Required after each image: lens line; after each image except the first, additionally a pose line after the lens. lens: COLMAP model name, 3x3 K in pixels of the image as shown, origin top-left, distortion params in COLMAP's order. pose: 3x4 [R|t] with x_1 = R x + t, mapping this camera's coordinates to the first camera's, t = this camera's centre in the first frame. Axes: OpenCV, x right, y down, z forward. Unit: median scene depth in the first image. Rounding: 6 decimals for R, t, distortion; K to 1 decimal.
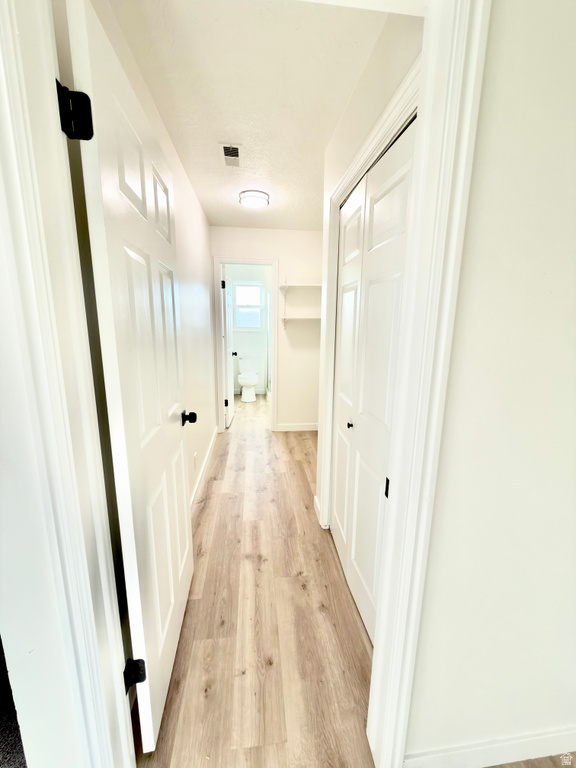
lens RADIAL K [[306.4, 0, 287.9], [0, 306.4, 381.2], [0, 0, 1]] dist [0.001902, -0.000033]
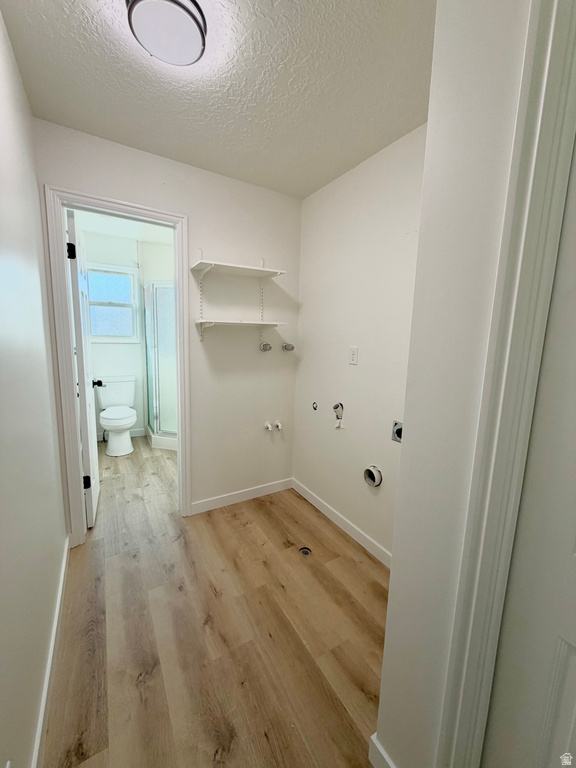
lens RADIAL K [[306.4, 0, 292.6], [0, 306.4, 382.3], [0, 0, 1]] dist [0.001902, -0.000033]
pose [[0.901578, -0.042591, 0.430516, -0.107609], [0.055853, 0.998273, -0.018209, -0.071628], [-0.428997, 0.040462, 0.902399, 0.393807]]
